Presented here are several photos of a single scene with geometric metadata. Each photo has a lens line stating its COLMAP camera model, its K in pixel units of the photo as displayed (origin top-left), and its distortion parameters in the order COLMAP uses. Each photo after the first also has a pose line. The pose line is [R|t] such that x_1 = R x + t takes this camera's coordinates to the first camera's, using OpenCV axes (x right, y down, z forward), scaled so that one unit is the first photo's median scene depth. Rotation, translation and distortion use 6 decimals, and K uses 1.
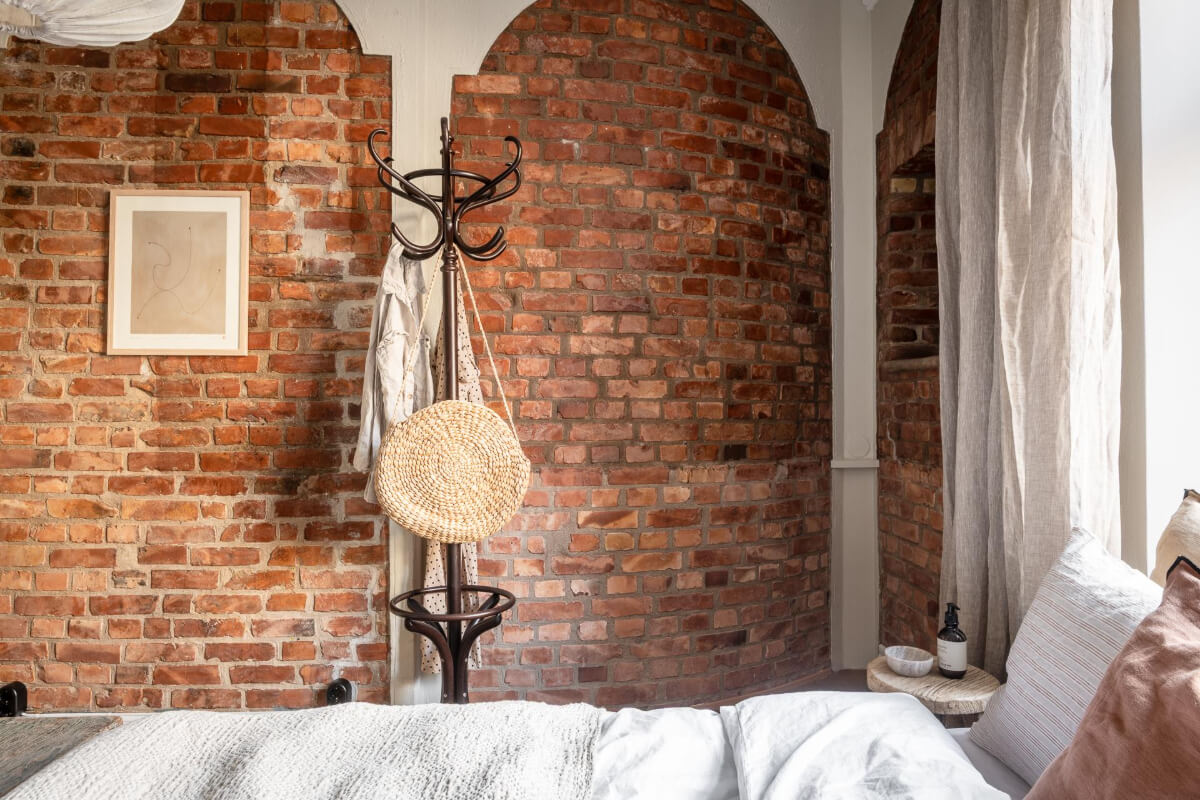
lens RADIAL K [[699.9, 0, 611.9], [0, 699.9, 402.0], [0, 0, 1]] dist [0.030603, -0.027230]
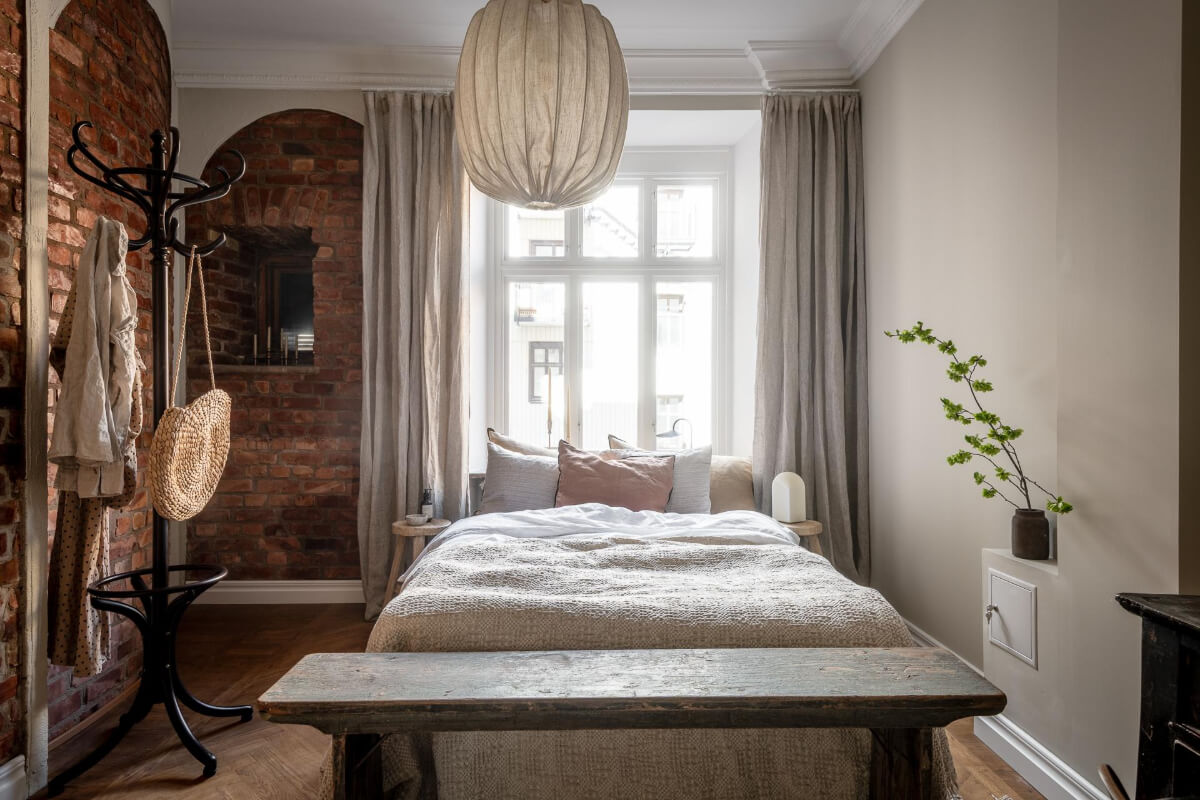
lens RADIAL K [[630.1, 0, 597.5], [0, 630.1, 407.8], [0, 0, 1]] dist [0.054802, -0.033096]
pose [[0.041094, -0.008361, 0.999120, -1.022011], [-0.003592, 0.999957, 0.008516, 0.014538], [-0.999149, -0.003939, 0.041063, 0.267774]]
